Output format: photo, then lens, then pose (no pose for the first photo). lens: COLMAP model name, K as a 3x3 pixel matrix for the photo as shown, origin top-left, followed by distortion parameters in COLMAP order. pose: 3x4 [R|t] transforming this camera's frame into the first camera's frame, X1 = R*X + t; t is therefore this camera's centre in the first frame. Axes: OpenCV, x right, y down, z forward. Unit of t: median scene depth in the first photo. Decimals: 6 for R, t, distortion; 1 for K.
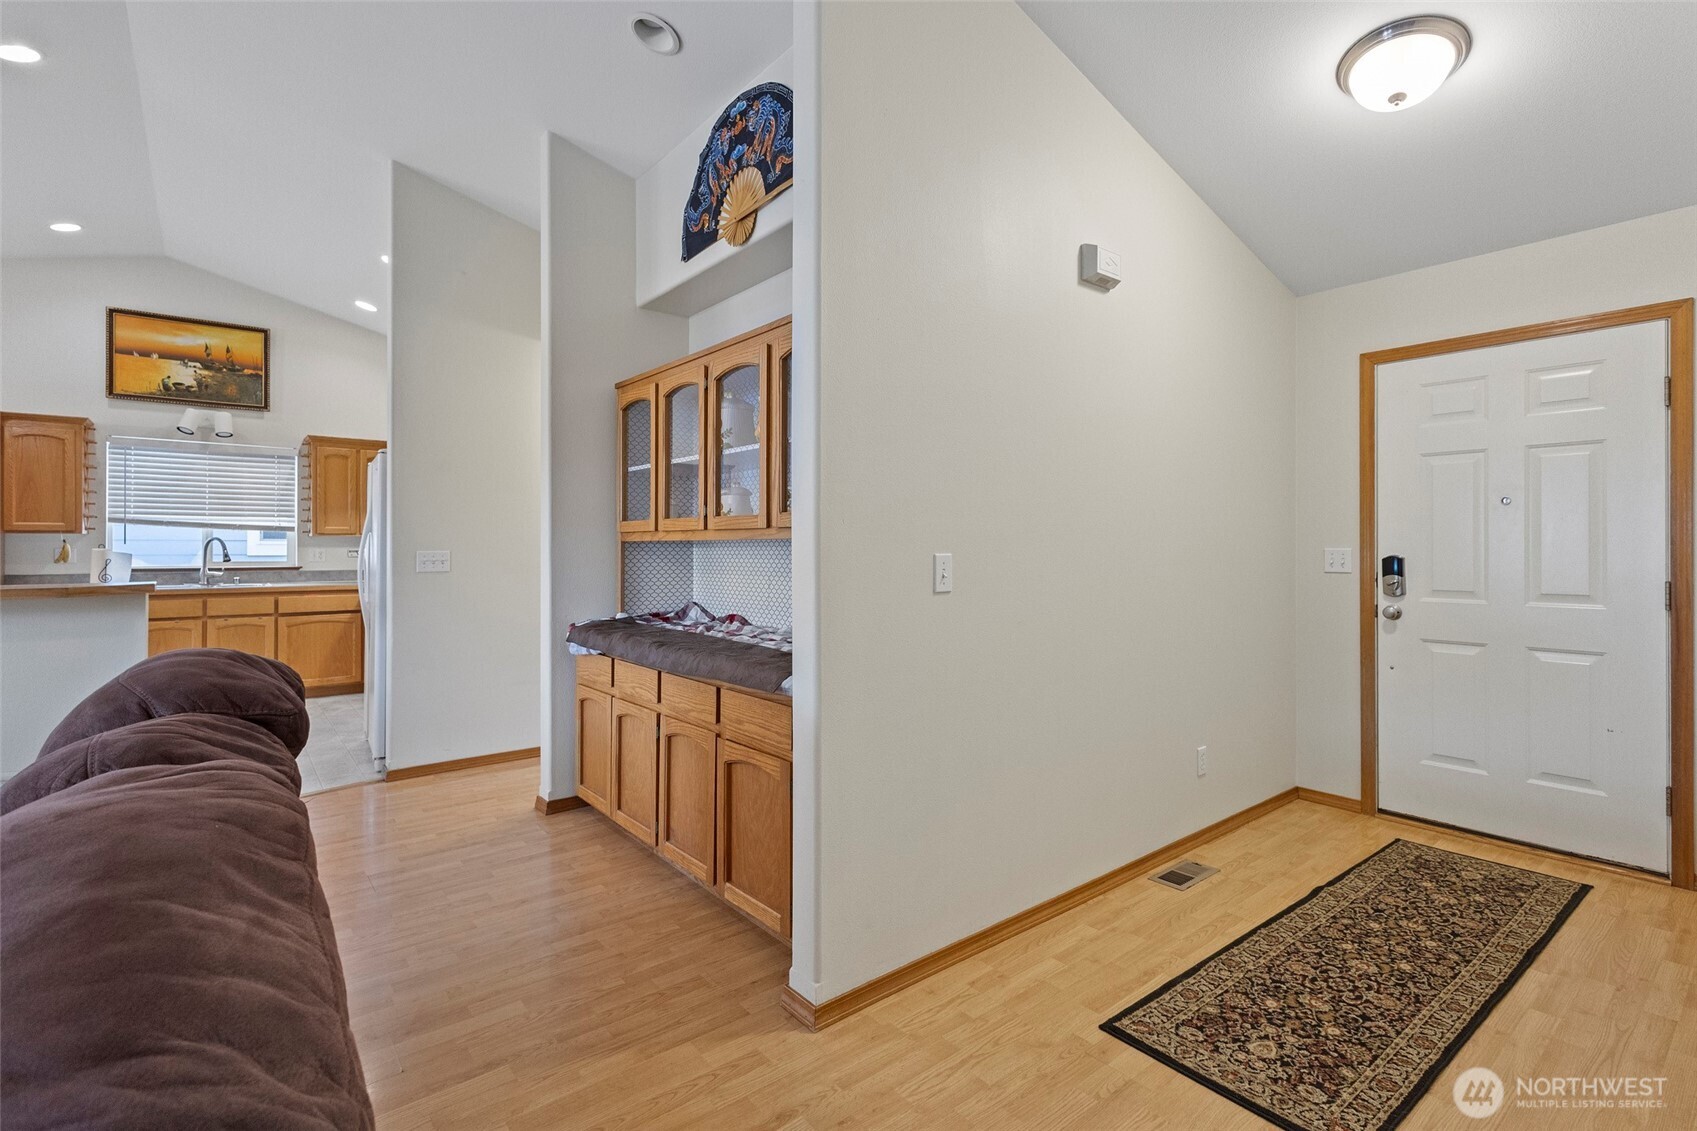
lens RADIAL K [[790.9, 0, 850.8], [0, 790.9, 544.2], [0, 0, 1]] dist [0.009985, -0.000400]
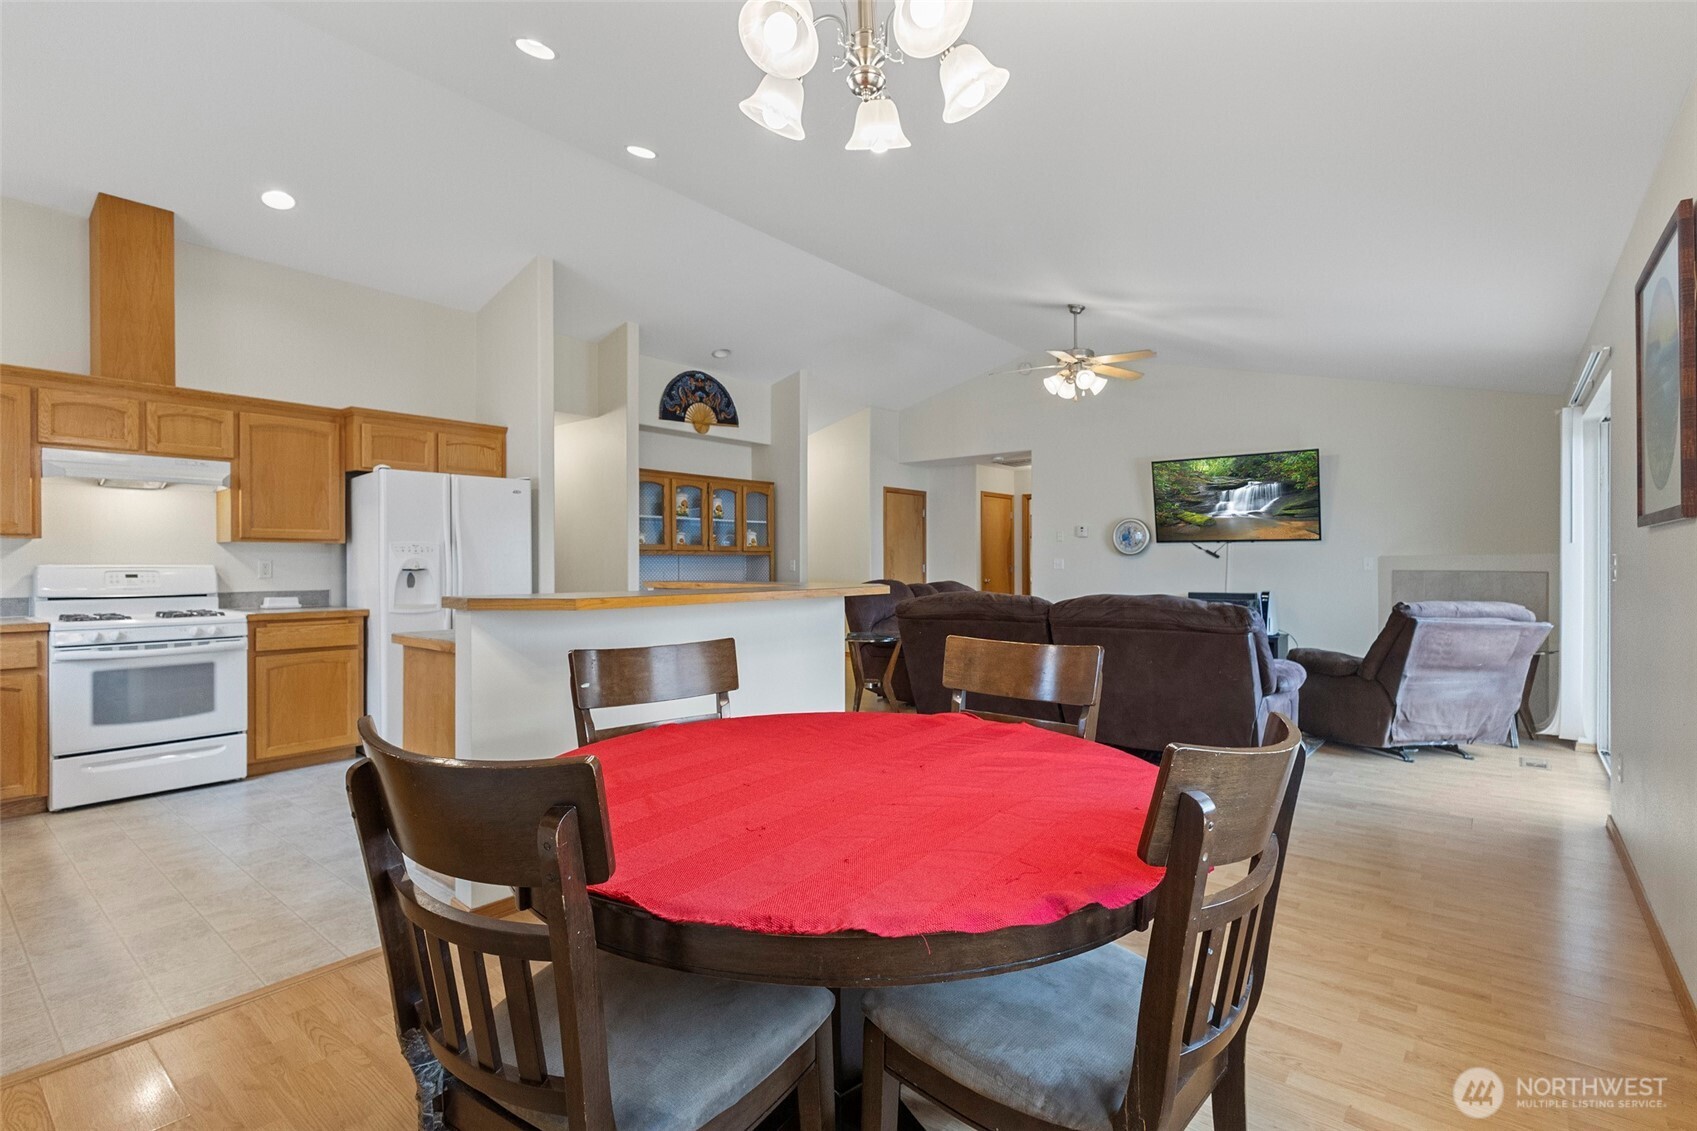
lens RADIAL K [[790.6, 0, 850.2], [0, 790.6, 563.8], [0, 0, 1]] dist [0.021297, -0.008648]
pose [[-0.213102, -0.002158, 0.977028, -1.321448], [0.001679, 0.999995, 0.002575, 0.008814], [-0.977029, 0.002190, -0.213097, 0.542548]]
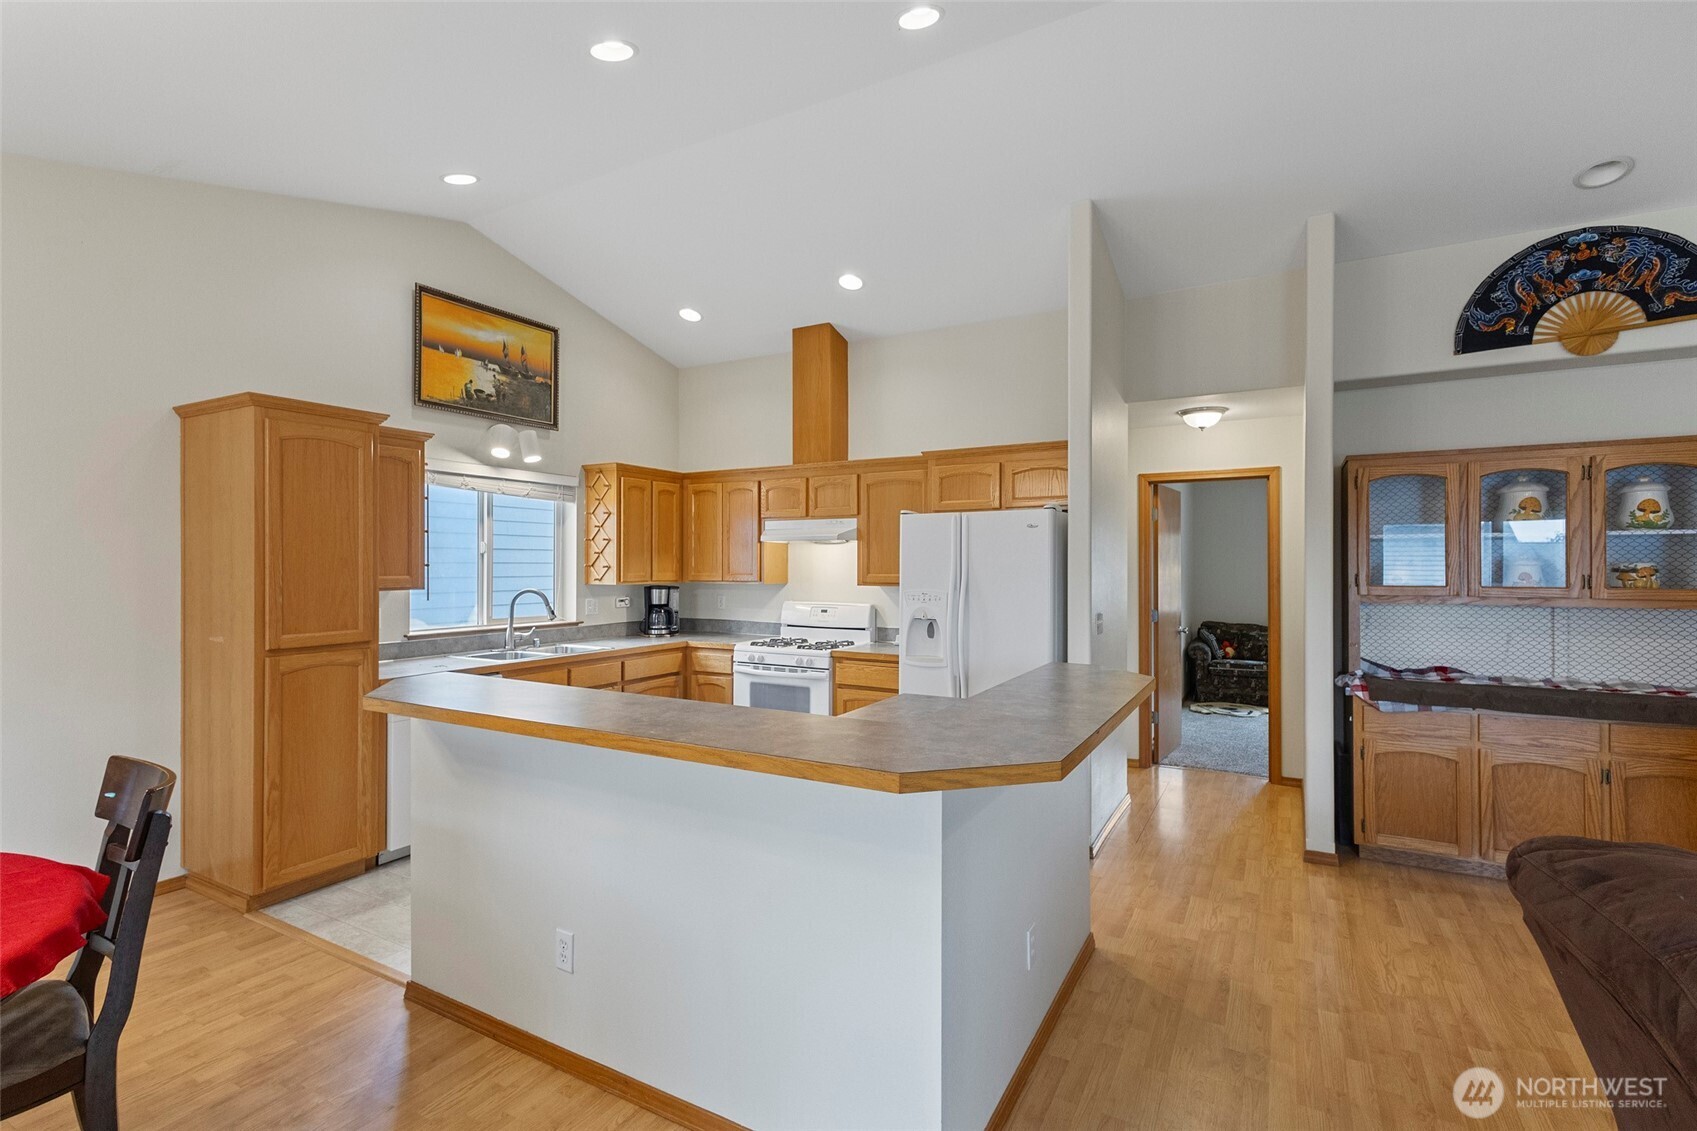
lens RADIAL K [[781.7, 0, 851.3], [0, 781.7, 565.3], [0, 0, 1]] dist [0.012661, -0.005100]
pose [[0.928449, -0.000880, 0.371458, -0.802977], [-0.000142, 0.999996, 0.002725, -0.034917], [-0.371459, -0.002582, 0.928446, 0.162381]]
